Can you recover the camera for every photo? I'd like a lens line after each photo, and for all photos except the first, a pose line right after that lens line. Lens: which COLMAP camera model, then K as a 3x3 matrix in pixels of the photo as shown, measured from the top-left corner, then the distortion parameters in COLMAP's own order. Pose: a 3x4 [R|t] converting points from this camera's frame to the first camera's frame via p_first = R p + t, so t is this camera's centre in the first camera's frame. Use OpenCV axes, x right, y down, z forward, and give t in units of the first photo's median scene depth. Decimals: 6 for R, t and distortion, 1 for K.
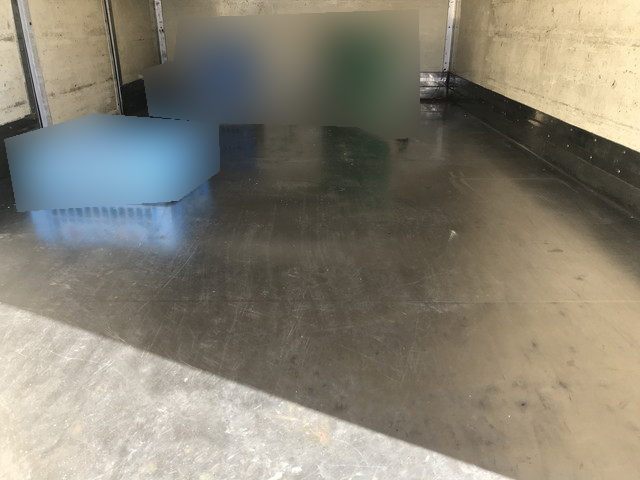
lens RADIAL K [[519.5, 0, 321.0], [0, 519.5, 237.0], [0, 0, 1]] dist [0.039192, -0.019704]
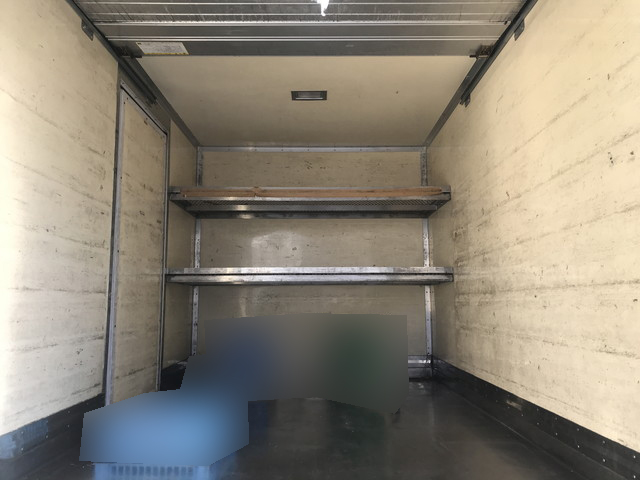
lens RADIAL K [[519.5, 0, 320.7], [0, 519.5, 237.2], [0, 0, 1]] dist [0.039192, -0.019704]
pose [[0.999980, -0.006386, 0.000105, -0.010965], [0.005583, 0.865958, -0.500085, 0.067970], [0.003103, 0.500076, 0.865976, -0.253480]]
